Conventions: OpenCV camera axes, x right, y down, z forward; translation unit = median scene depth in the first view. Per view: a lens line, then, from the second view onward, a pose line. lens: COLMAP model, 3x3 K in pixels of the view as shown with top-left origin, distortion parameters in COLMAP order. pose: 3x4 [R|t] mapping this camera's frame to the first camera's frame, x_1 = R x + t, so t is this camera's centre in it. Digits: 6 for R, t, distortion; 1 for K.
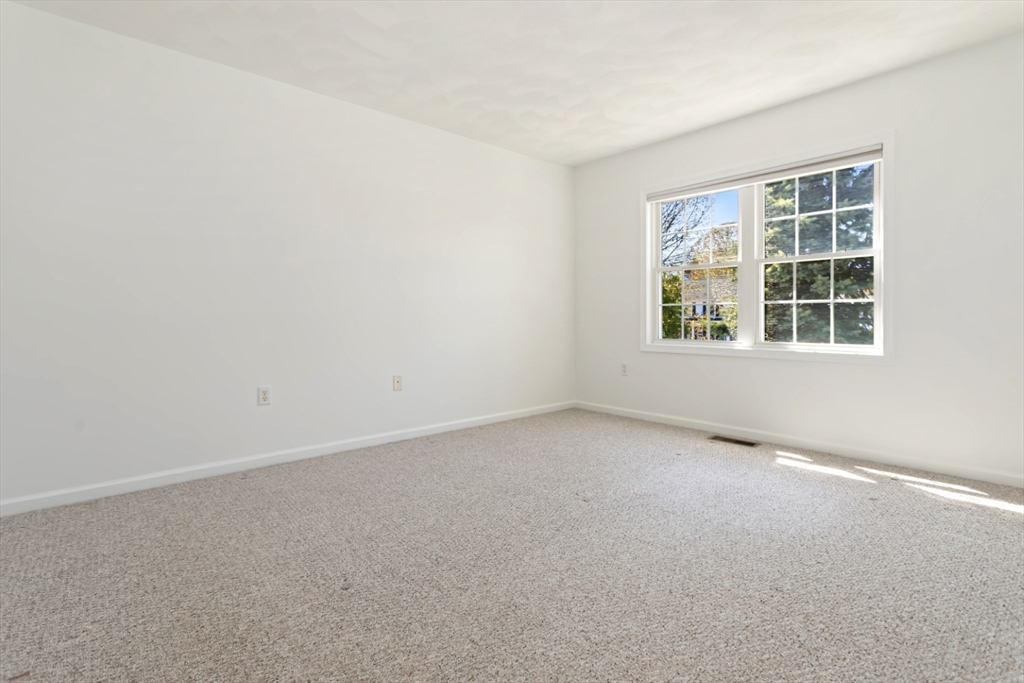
lens RADIAL K [[491.4, 0, 511.7], [0, 491.4, 315.9], [0, 0, 1]] dist [-0.000960, 0.000629]
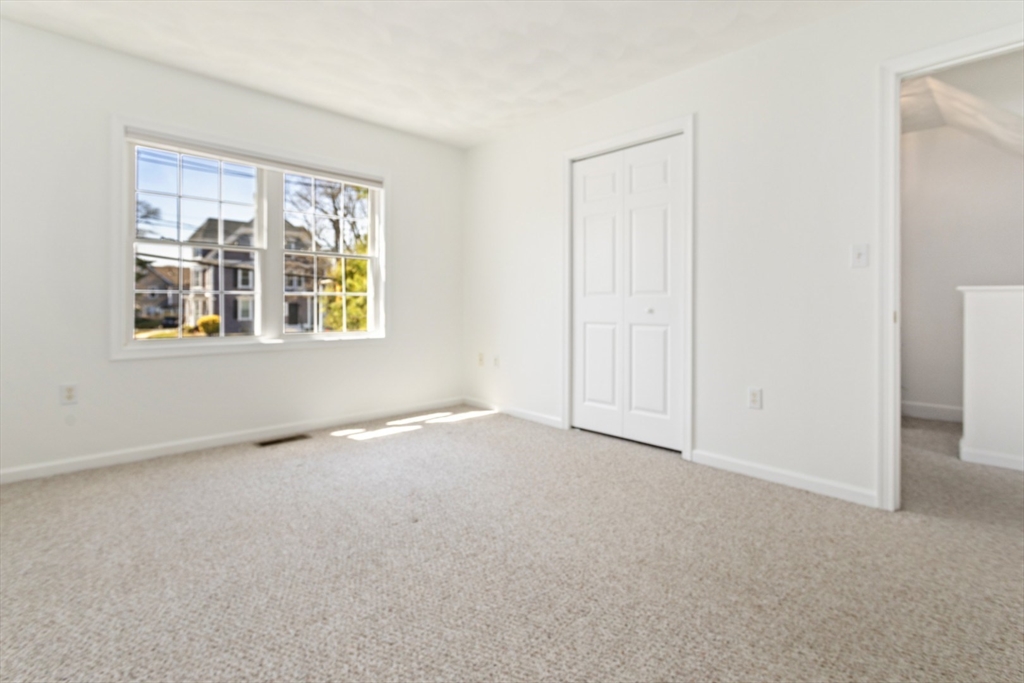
lens RADIAL K [[491.4, 0, 511.7], [0, 491.4, 315.9], [0, 0, 1]] dist [-0.000960, 0.000629]
pose [[-0.049039, -0.012760, 0.998715, -0.695514], [-0.006804, 0.999899, 0.012442, 0.002757], [-0.998774, -0.006185, -0.049121, 0.848067]]
